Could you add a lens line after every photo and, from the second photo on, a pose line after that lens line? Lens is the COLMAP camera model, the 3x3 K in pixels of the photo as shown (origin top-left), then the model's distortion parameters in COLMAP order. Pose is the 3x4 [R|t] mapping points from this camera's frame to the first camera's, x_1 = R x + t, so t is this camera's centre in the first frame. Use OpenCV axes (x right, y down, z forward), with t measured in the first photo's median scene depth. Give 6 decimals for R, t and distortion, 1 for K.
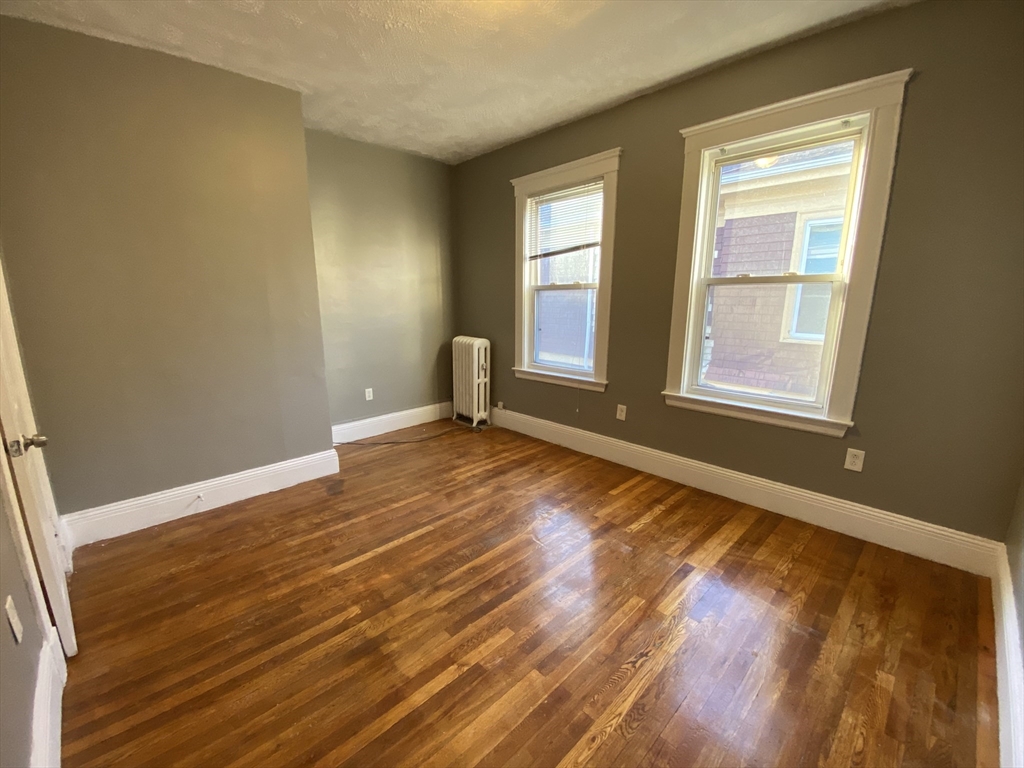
lens RADIAL K [[419.4, 0, 507.3], [0, 419.4, 377.5], [0, 0, 1]] dist [0.012708, -0.001003]
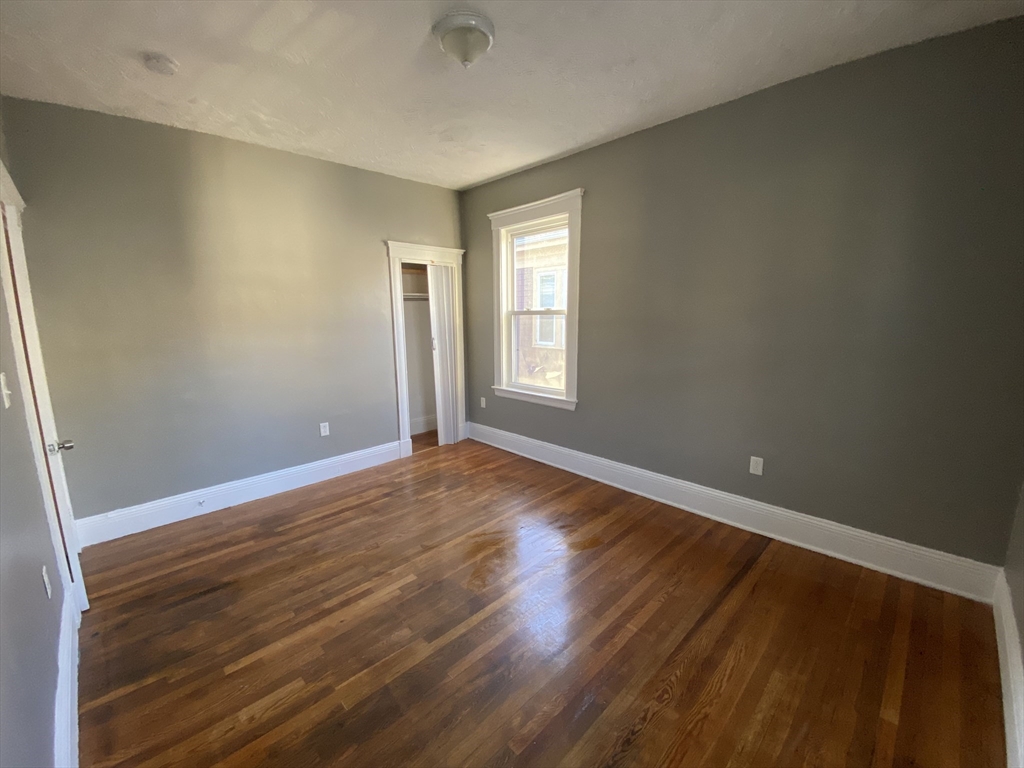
lens RADIAL K [[419.4, 0, 511.9], [0, 419.4, 388.1], [0, 0, 1]] dist [0.012708, -0.001003]
pose [[0.999856, 0.004850, -0.016234, 0.092027], [-0.005369, 0.999470, -0.032093, 0.016941], [0.016069, 0.032175, 0.999353, -0.090263]]
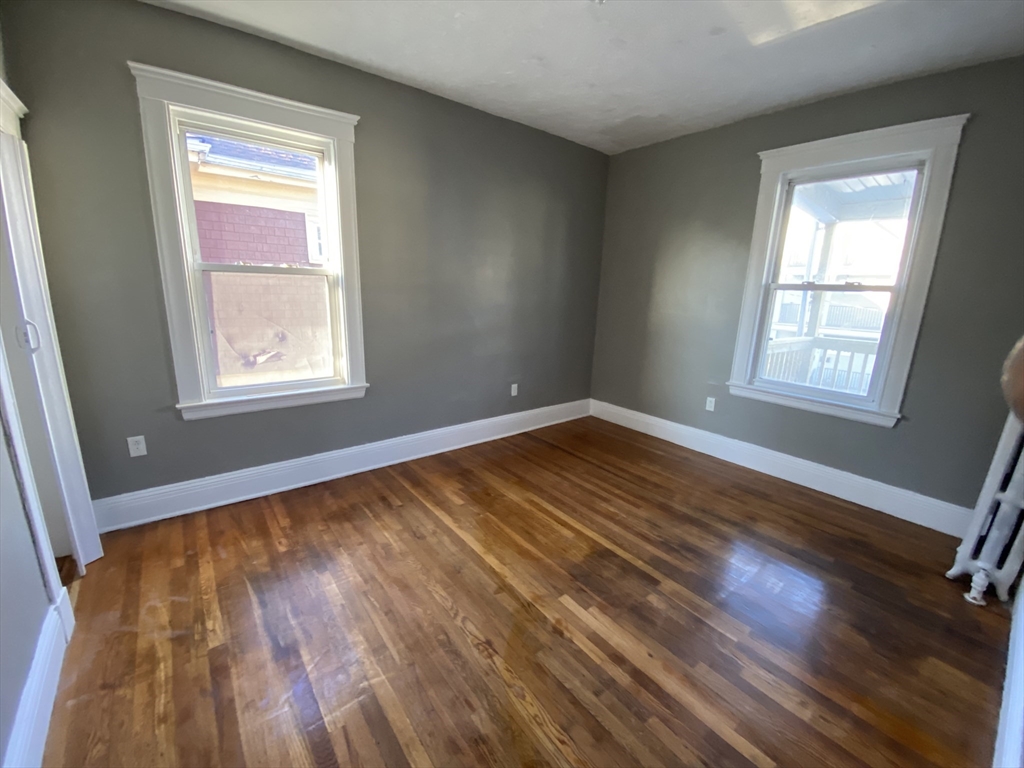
lens RADIAL K [[419.4, 0, 509.5], [0, 419.4, 383.5], [0, 0, 1]] dist [0.012708, -0.001003]
pose [[0.123049, -0.211869, 0.969521, -0.608354], [0.169662, 0.967053, 0.189797, -0.108361], [-0.977790, 0.141137, 0.154941, 0.565995]]
